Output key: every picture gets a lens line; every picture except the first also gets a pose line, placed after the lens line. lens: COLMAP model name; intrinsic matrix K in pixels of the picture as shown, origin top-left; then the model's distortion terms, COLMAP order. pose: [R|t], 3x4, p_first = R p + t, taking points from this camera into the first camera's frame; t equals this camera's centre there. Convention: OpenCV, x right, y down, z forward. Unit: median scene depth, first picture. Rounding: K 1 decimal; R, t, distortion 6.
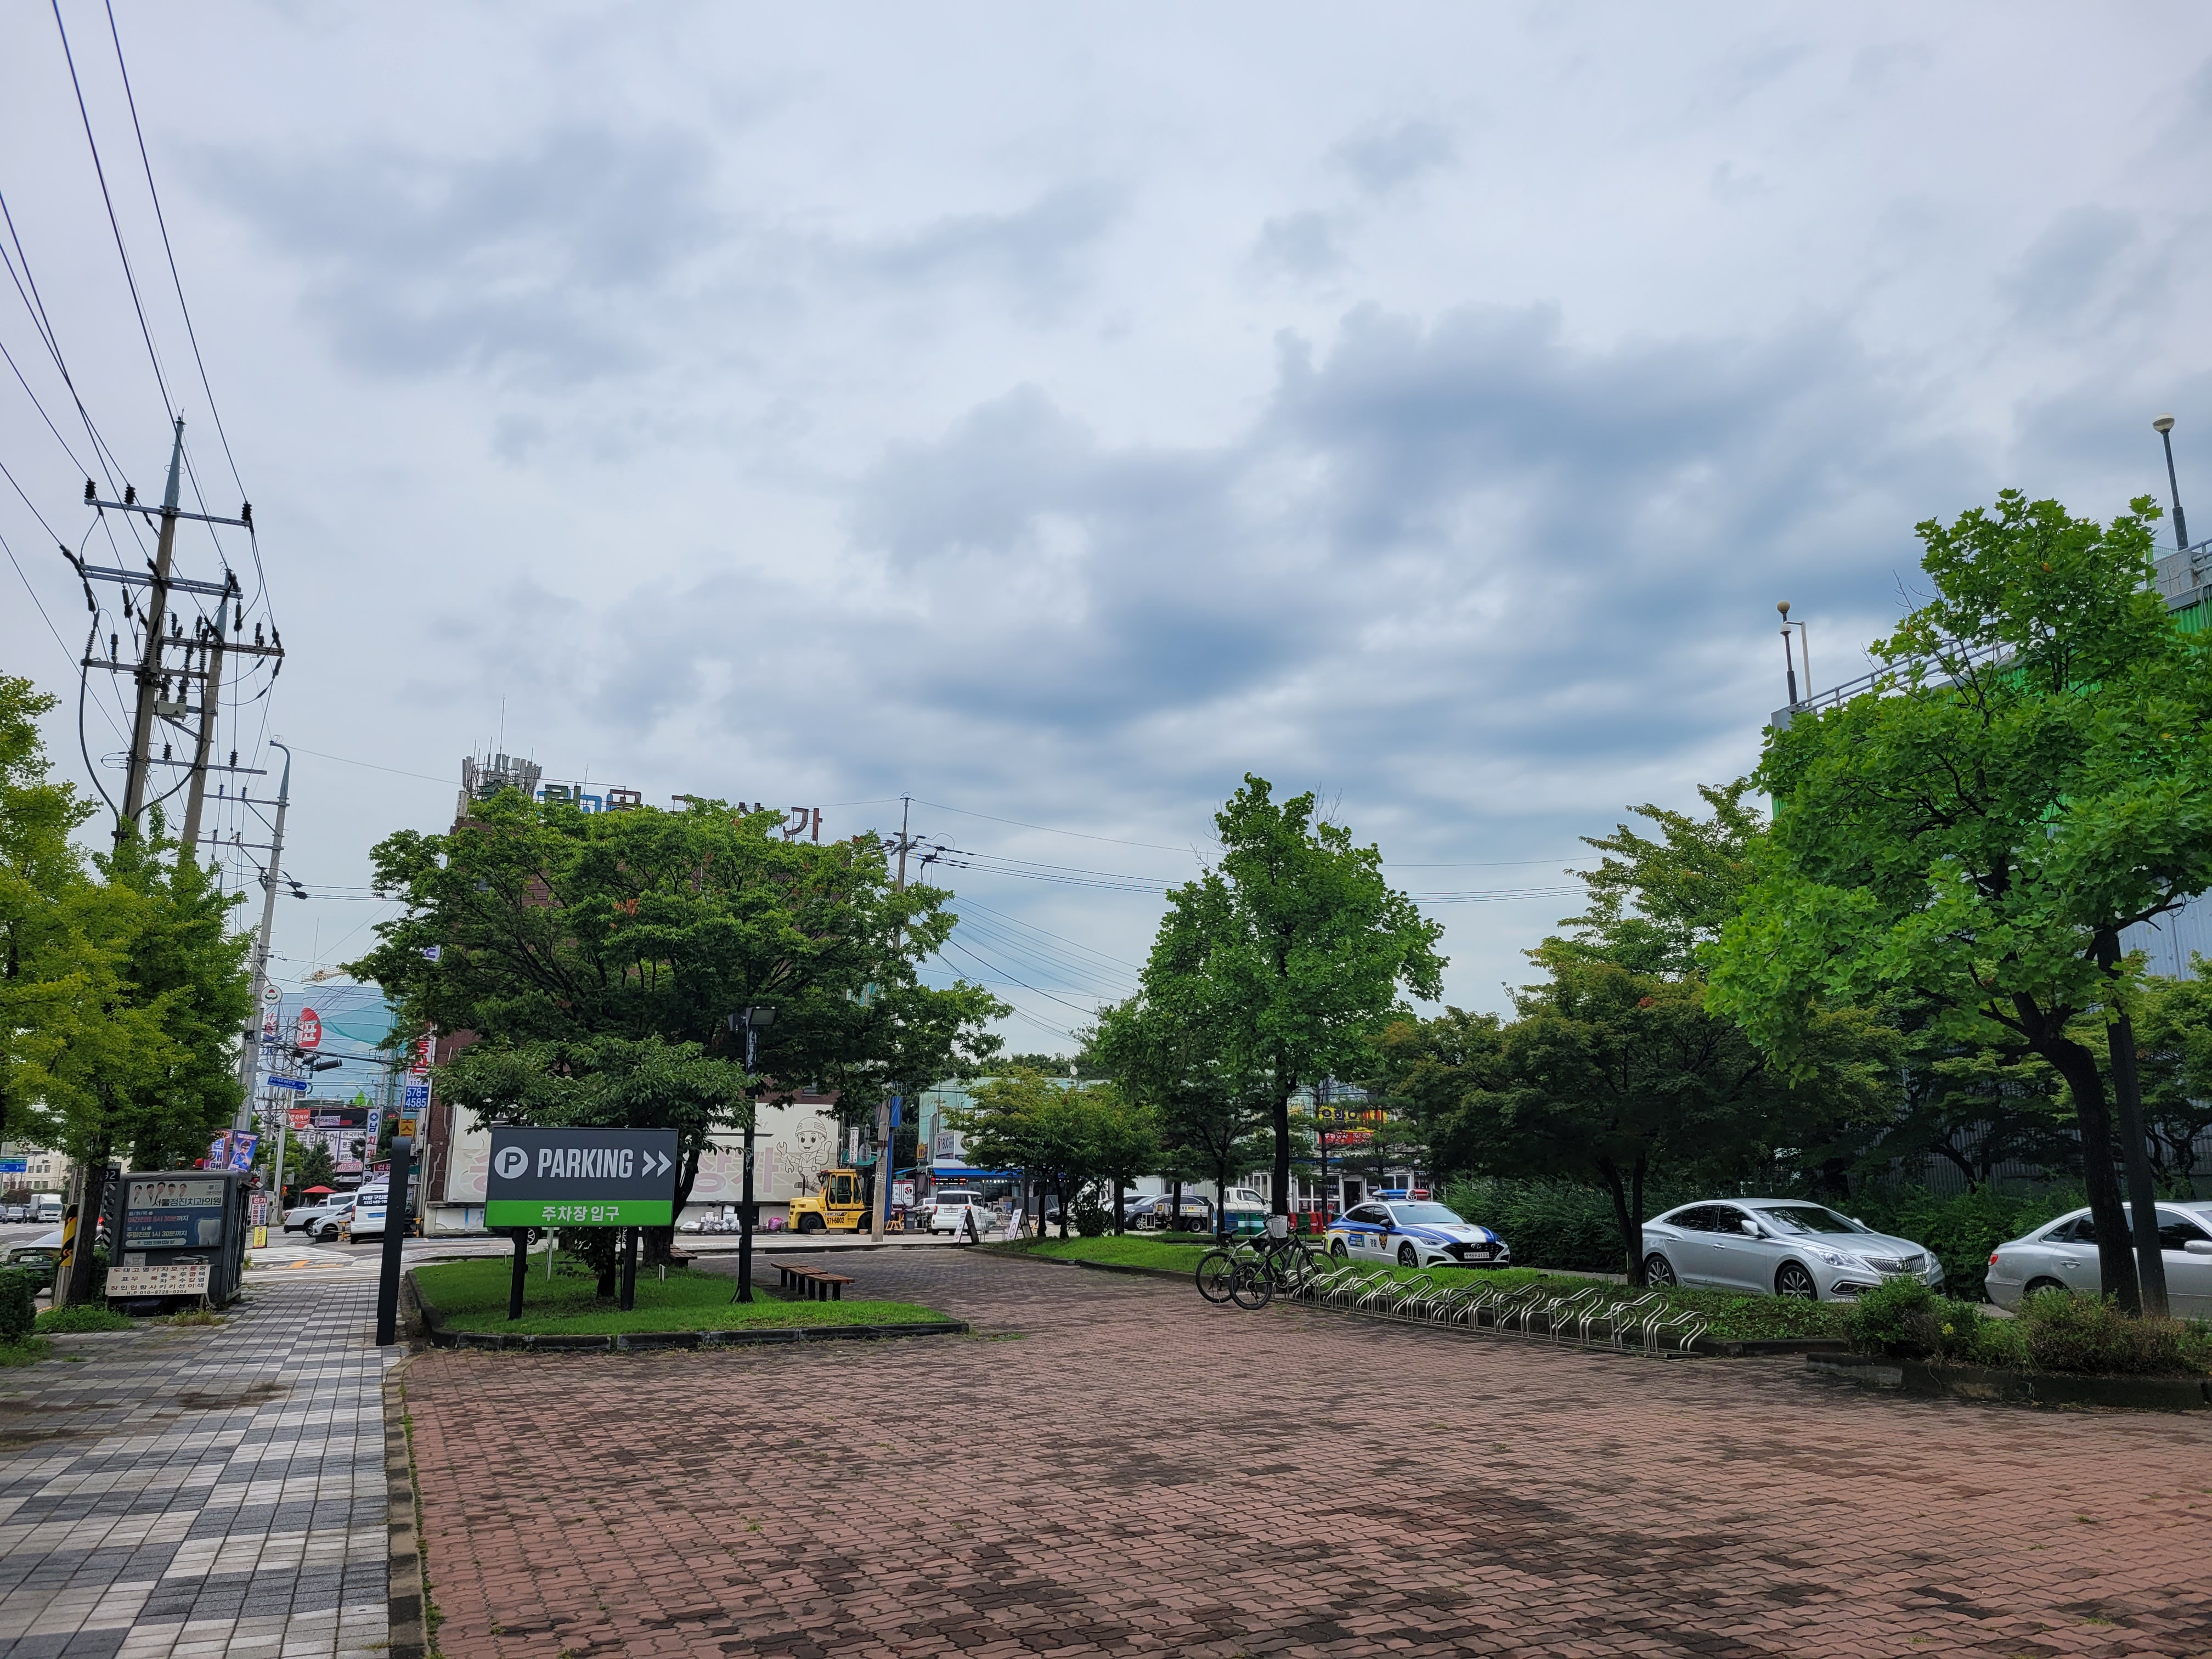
lens RADIAL K [[1655.2, 0, 1107.1], [0, 1655.2, 826.5], [0, 0, 1]] dist [0.011902, 0.004699]
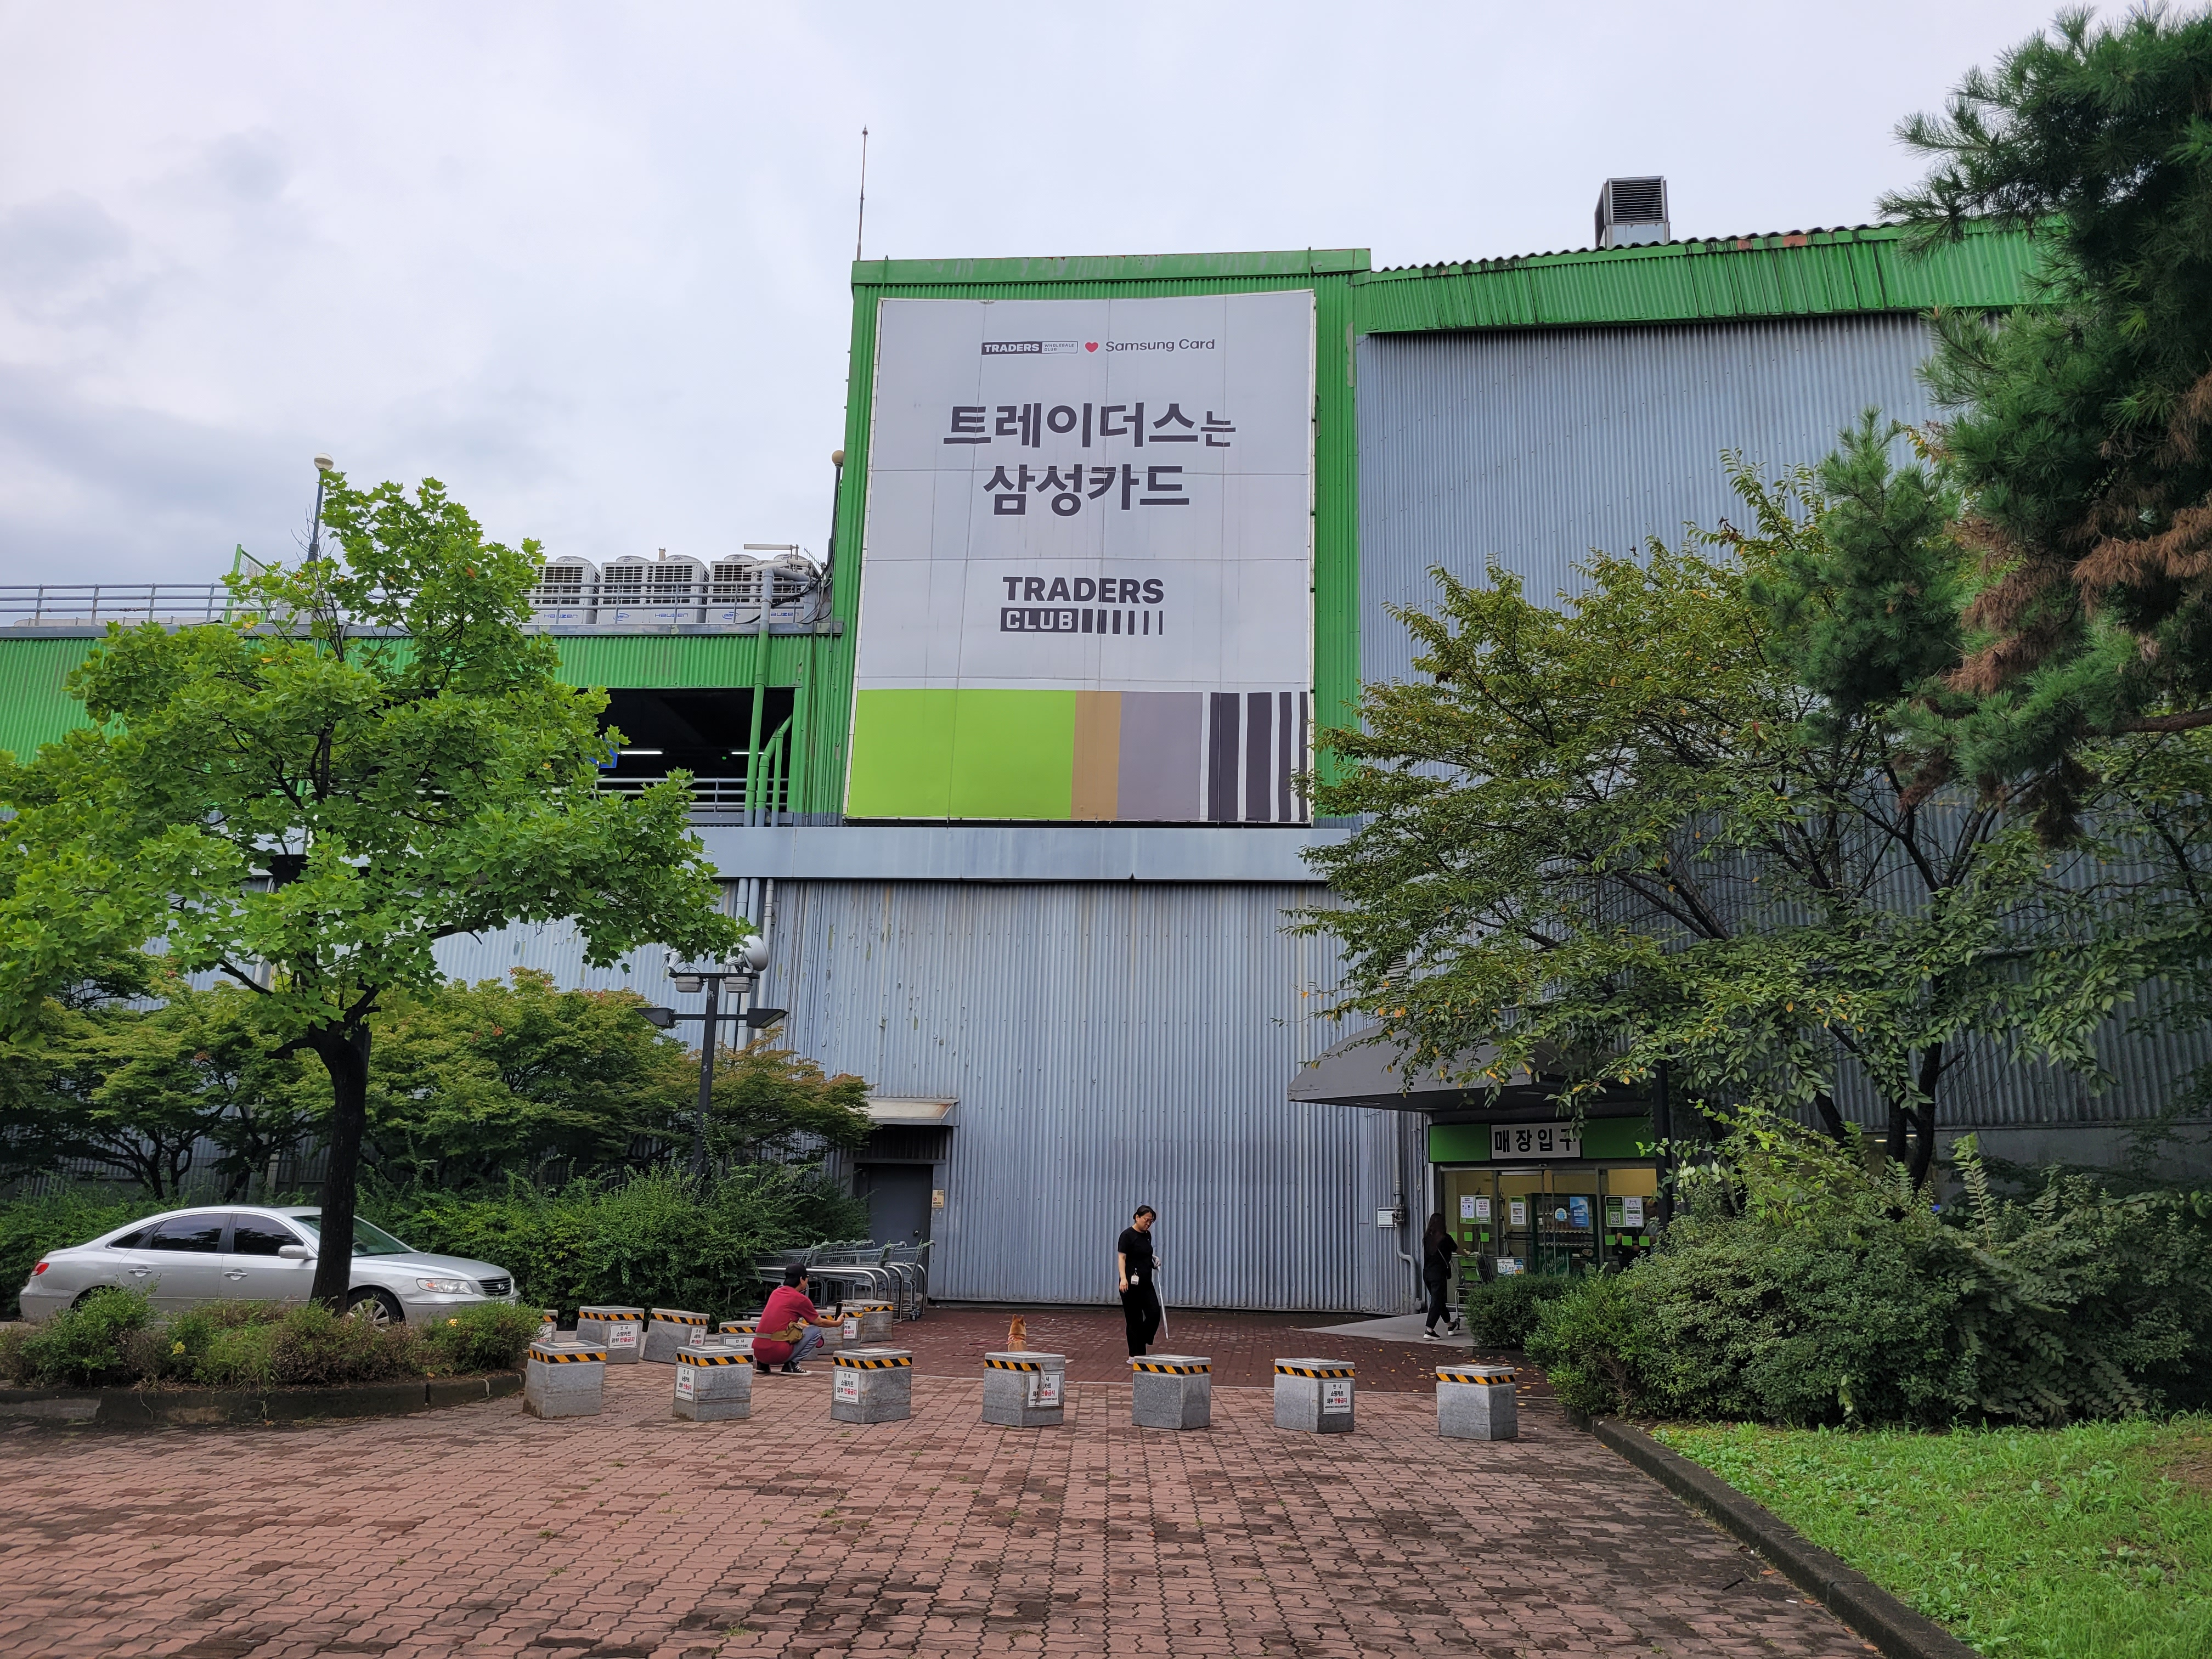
lens RADIAL K [[1655.2, 0, 1107.2], [0, 1655.2, 831.4], [0, 0, 1]] dist [0.011902, 0.004699]
pose [[0.358386, 0.226941, 0.905570, -0.154816], [-0.225296, 0.962359, -0.152010, 0.056321], [-0.905981, -0.149542, 0.396025, 0.222186]]
